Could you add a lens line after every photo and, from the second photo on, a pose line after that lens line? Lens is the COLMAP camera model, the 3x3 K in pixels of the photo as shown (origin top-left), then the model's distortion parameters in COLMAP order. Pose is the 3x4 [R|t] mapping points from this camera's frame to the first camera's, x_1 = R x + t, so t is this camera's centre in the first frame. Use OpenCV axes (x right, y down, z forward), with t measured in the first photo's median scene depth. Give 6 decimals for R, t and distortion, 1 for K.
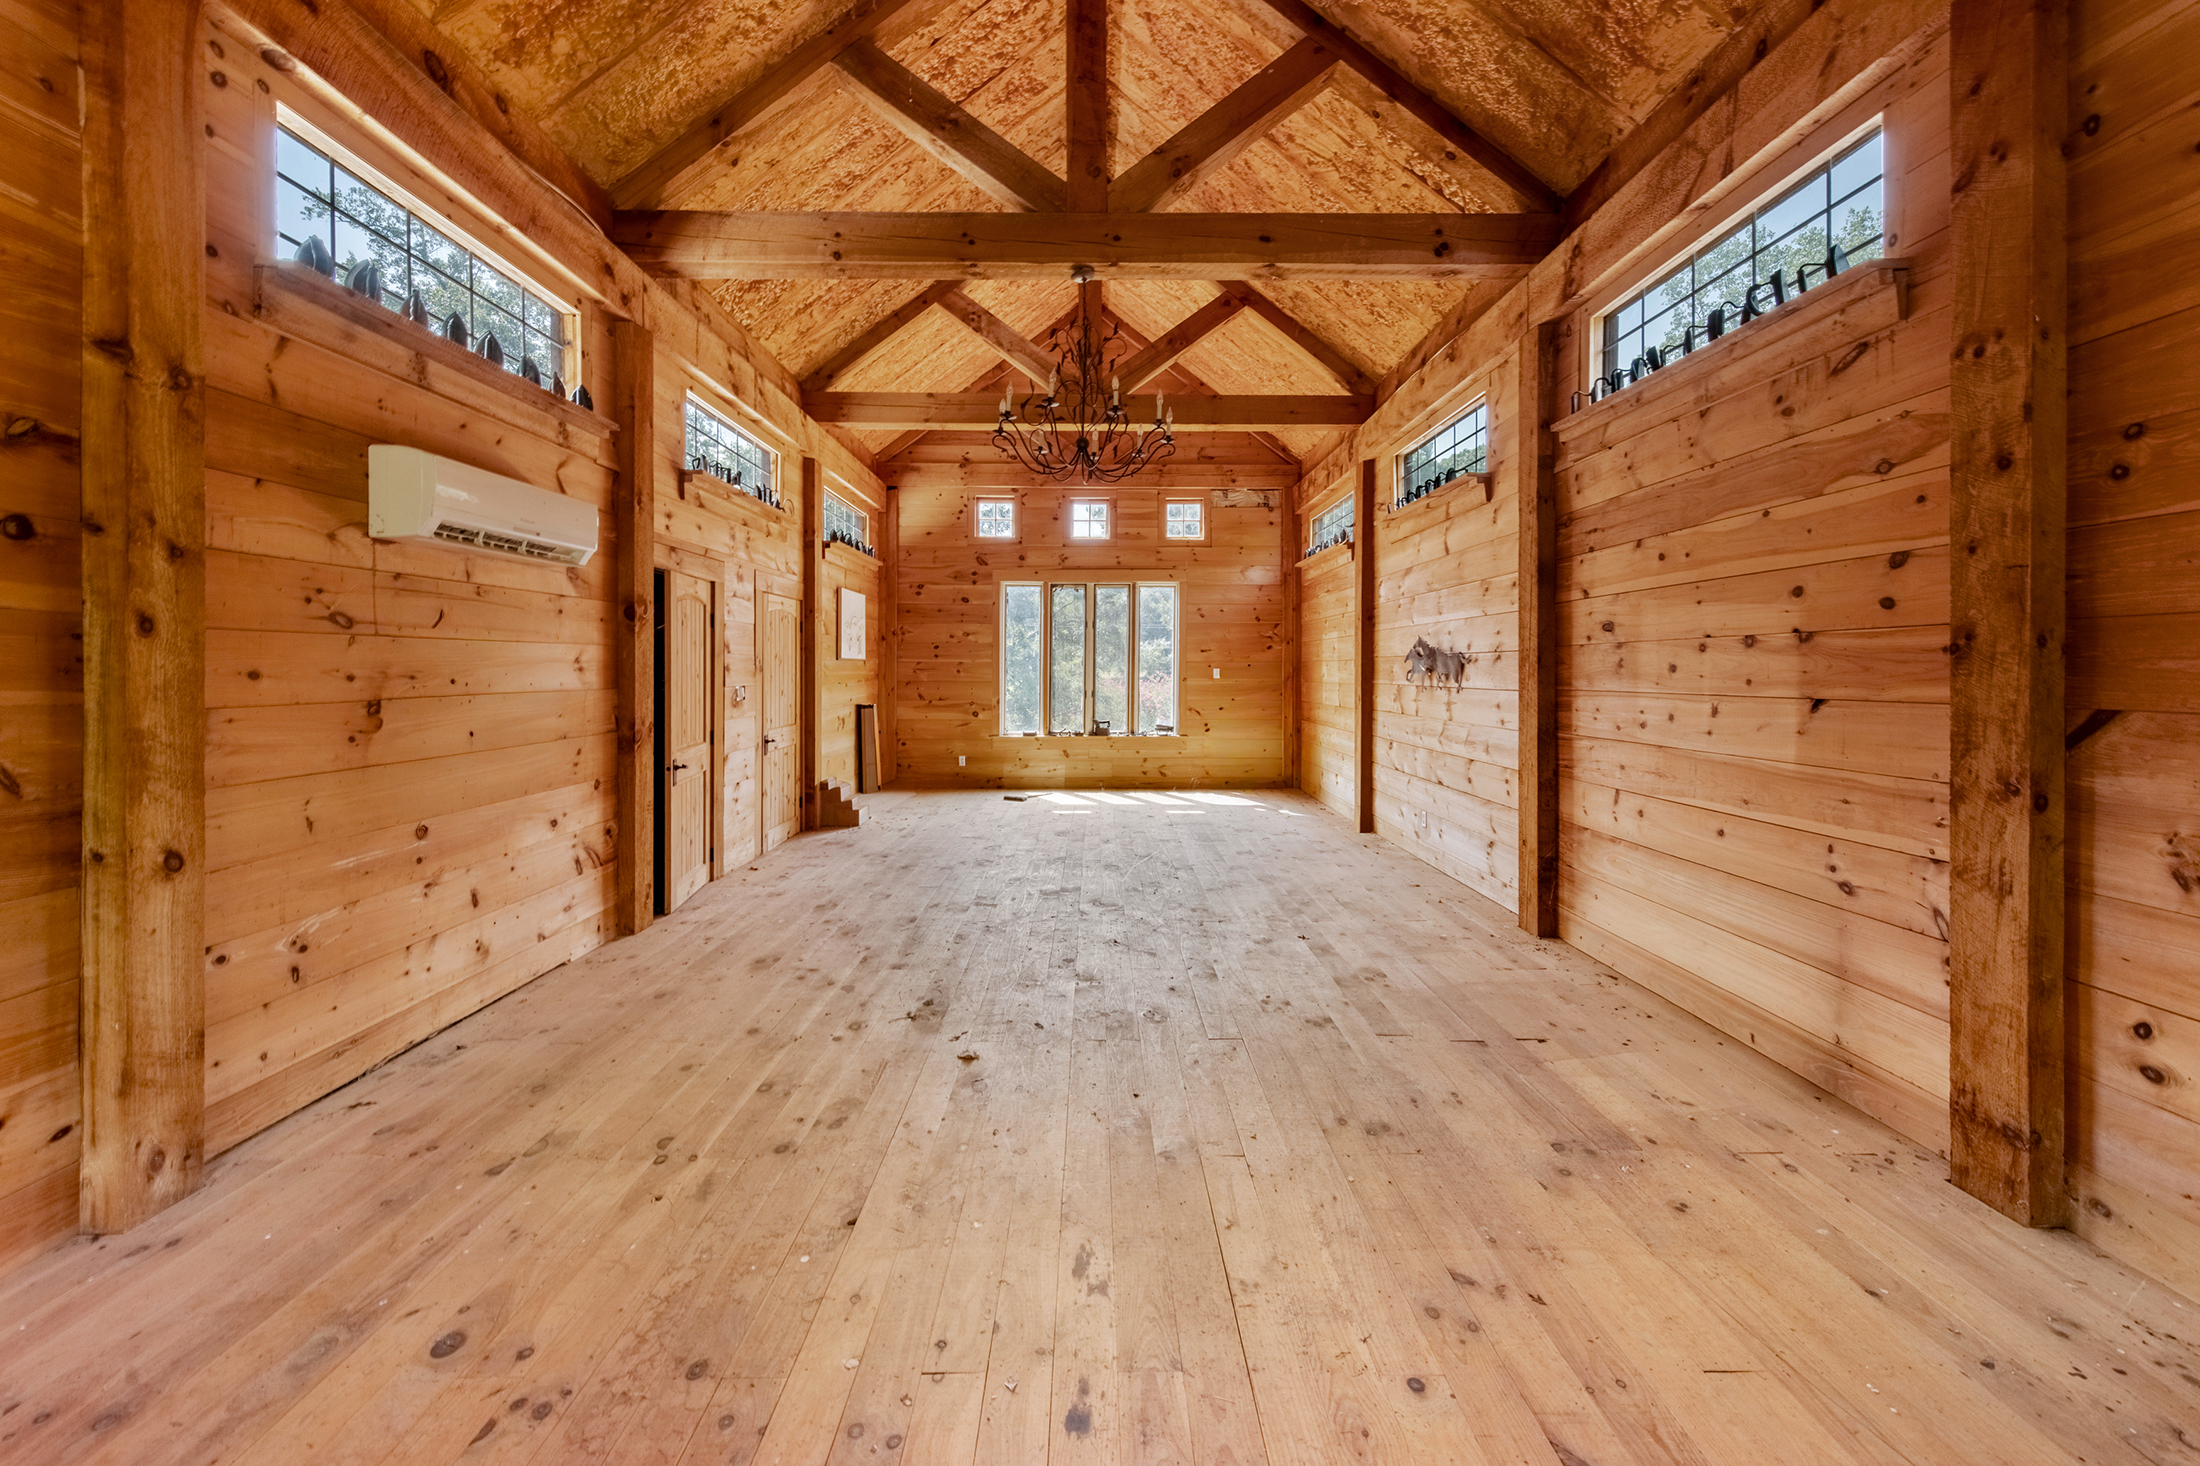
lens RADIAL K [[898.0, 0, 1097.3], [0, 898.0, 680.1], [0, 0, 1]] dist [0.017159, -0.006458]
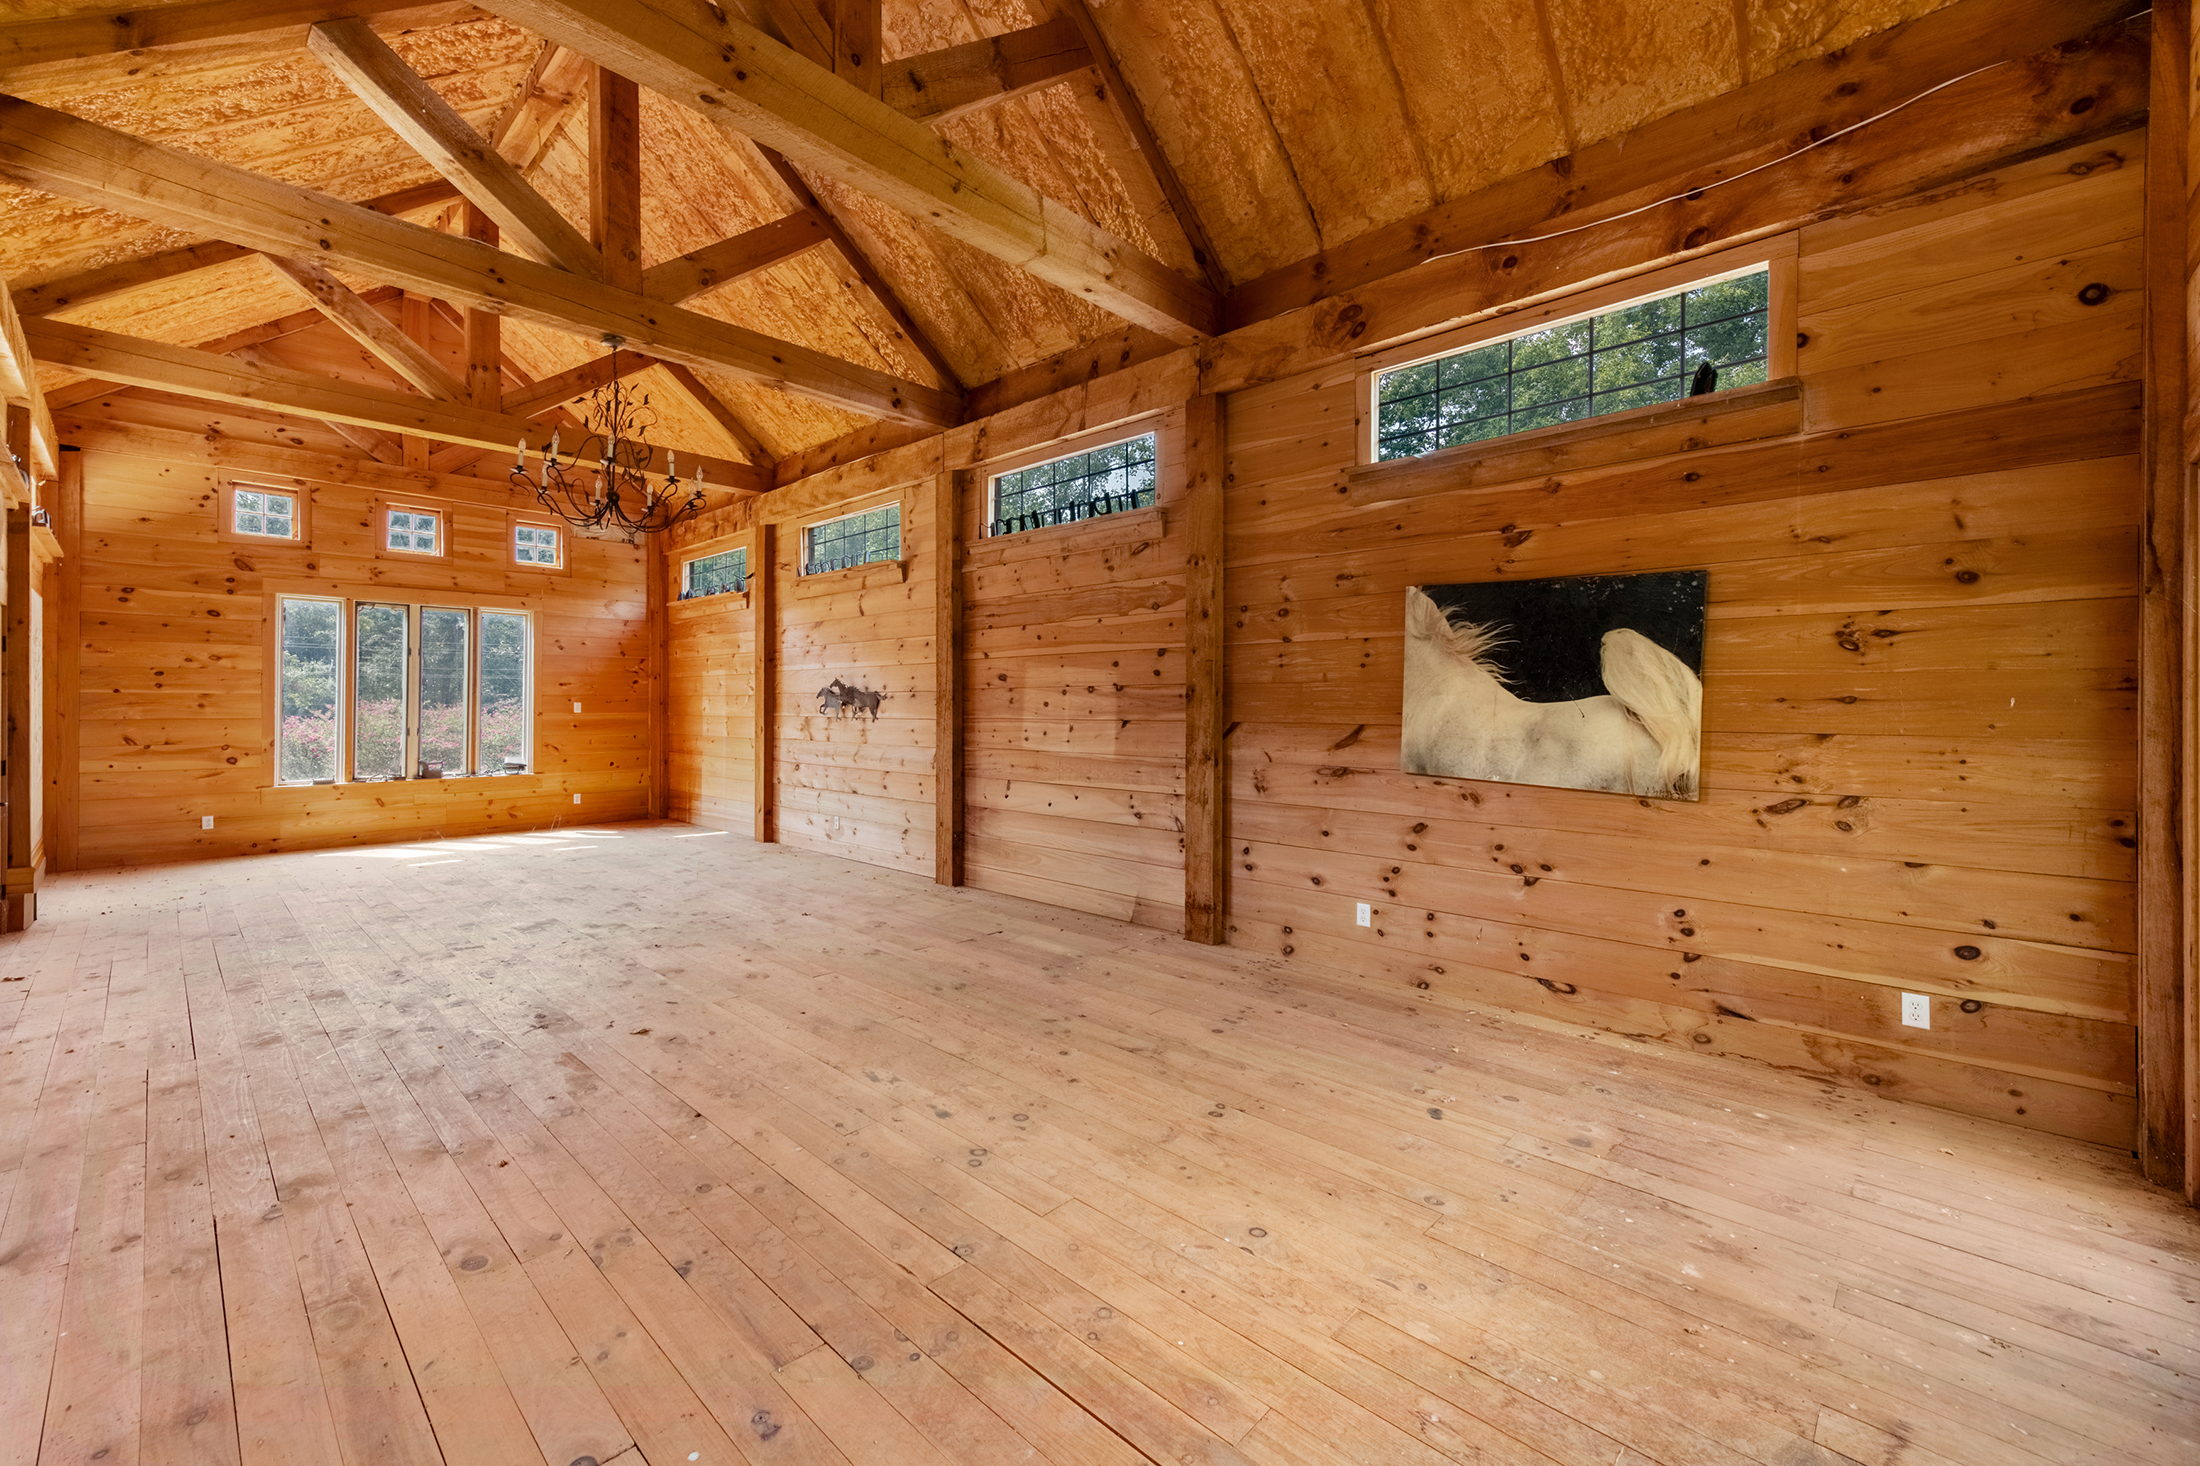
lens RADIAL K [[882.9, 0, 1100.0], [0, 882.9, 733.0], [0, 0, 1]] dist [-0.000164, -0.000161]
pose [[0.687583, -0.023626, 0.725722, -0.417066], [0.007266, 0.999644, 0.025660, -0.000661], [-0.726070, -0.012370, 0.687510, -0.175427]]
